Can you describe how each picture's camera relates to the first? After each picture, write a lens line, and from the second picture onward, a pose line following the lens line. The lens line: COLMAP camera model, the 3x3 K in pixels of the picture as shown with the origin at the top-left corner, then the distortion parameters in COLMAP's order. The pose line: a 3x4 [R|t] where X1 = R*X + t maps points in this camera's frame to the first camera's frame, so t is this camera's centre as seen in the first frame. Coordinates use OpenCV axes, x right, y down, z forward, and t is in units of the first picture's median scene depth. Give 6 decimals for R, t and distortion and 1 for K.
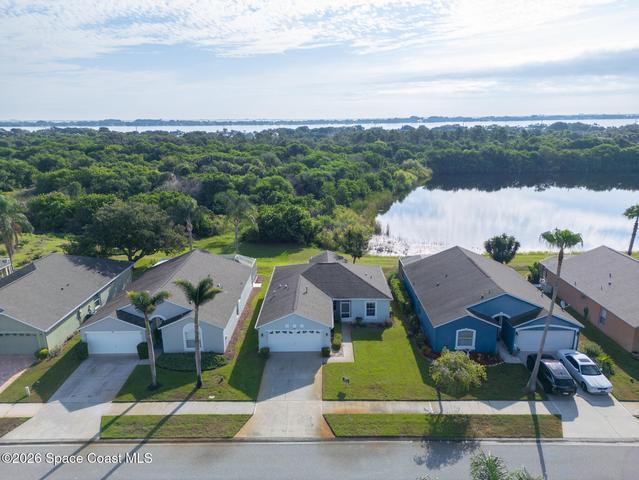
lens RADIAL K [[442.8, 0, 319.4], [0, 442.8, 243.7], [0, 0, 1]] dist [0.092693, -0.117813]
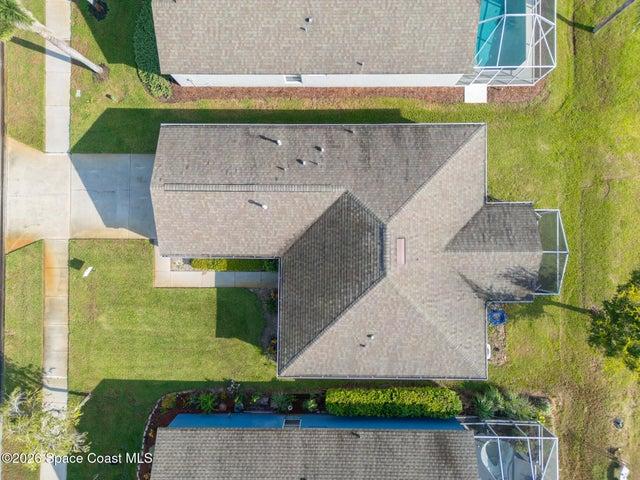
lens RADIAL K [[443.5, 0, 319.9], [0, 443.5, 243.7], [0, 0, 1]] dist [0.092693, -0.117813]
pose [[0.006375, 0.999931, -0.009821, 0.018990], [-0.264545, 0.011157, 0.964309, -0.376588], [0.964352, -0.003550, 0.264598, 0.893031]]
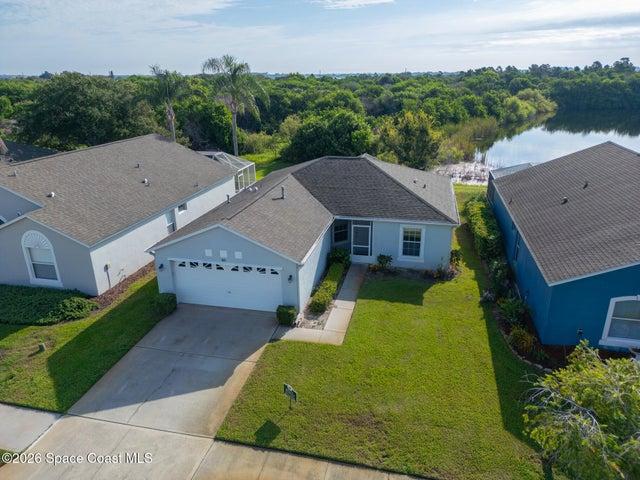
lens RADIAL K [[443.5, 0, 319.9], [0, 443.5, 243.7], [0, 0, 1]] dist [0.092693, -0.117813]
pose [[0.975507, 0.076412, -0.206270, 0.118403], [-0.057479, 0.993694, 0.096276, 0.106646], [0.212326, -0.082061, 0.973747, 0.489465]]
